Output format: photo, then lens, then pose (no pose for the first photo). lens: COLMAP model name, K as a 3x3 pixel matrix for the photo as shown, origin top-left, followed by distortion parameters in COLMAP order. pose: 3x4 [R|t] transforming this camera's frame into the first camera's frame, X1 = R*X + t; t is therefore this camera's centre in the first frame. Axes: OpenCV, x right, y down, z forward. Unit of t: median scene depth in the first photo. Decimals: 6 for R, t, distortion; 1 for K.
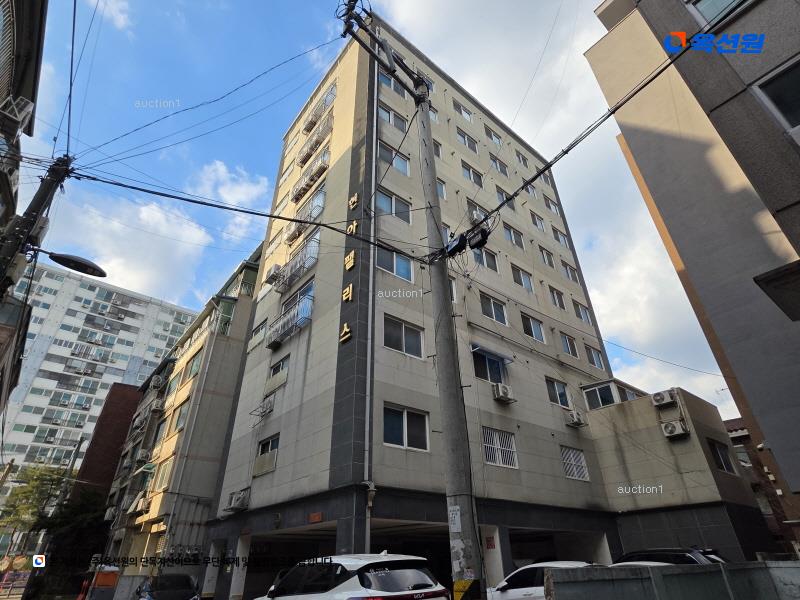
lens RADIAL K [[423.1, 0, 400.0], [0, 423.1, 300.0], [0, 0, 1]] dist [0.003227, 0.000428]
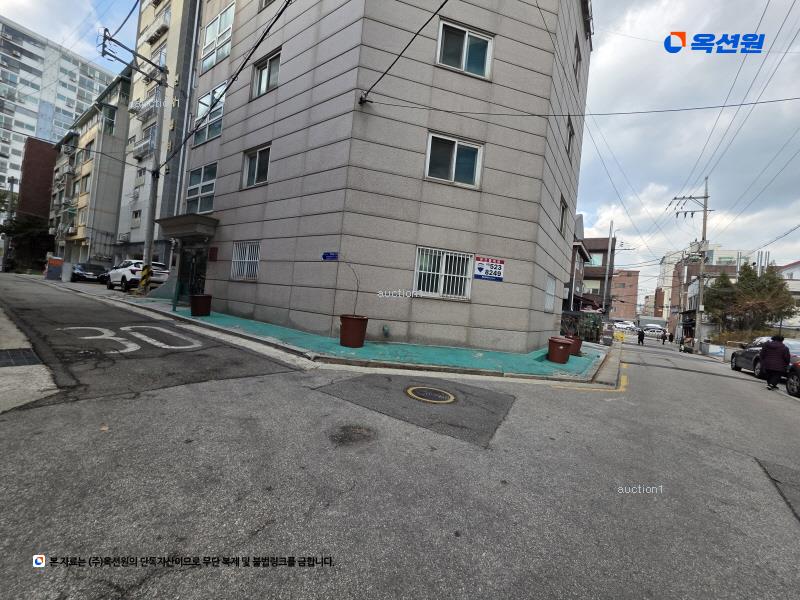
lens RADIAL K [[317.4, 0, 400.0], [0, 317.4, 300.0], [0, 0, 1]] dist [0.001369, -0.000212]
pose [[0.955141, 0.118552, 0.271386, 0.329471], [-0.244581, 0.832485, 0.497140, -0.236156], [-0.166988, -0.541215, 0.824136, -0.421039]]
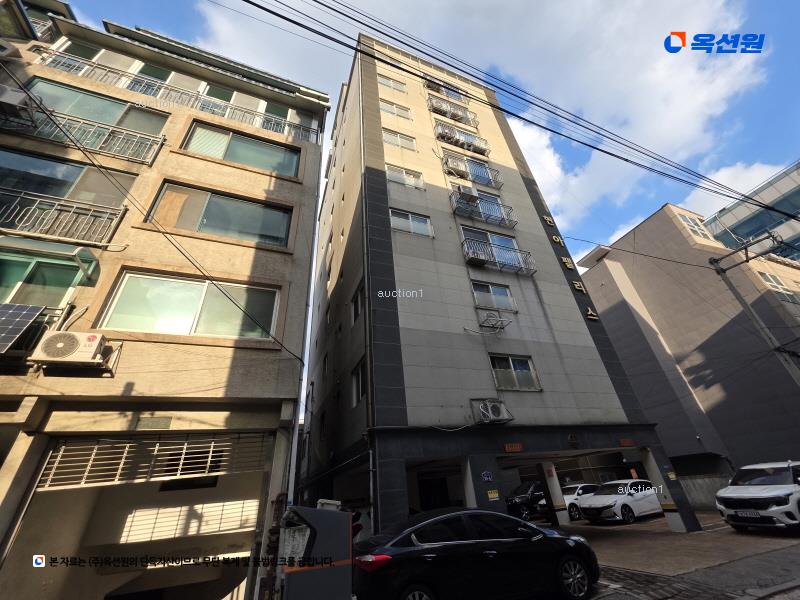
lens RADIAL K [[317.4, 0, 400.0], [0, 317.4, 300.0], [0, 0, 1]] dist [0.001369, -0.000212]
pose [[0.316881, 0.495384, 0.808815, -0.690118], [-0.443540, 0.831170, -0.335304, 0.385503], [-0.838367, -0.252490, 0.483105, 0.602808]]
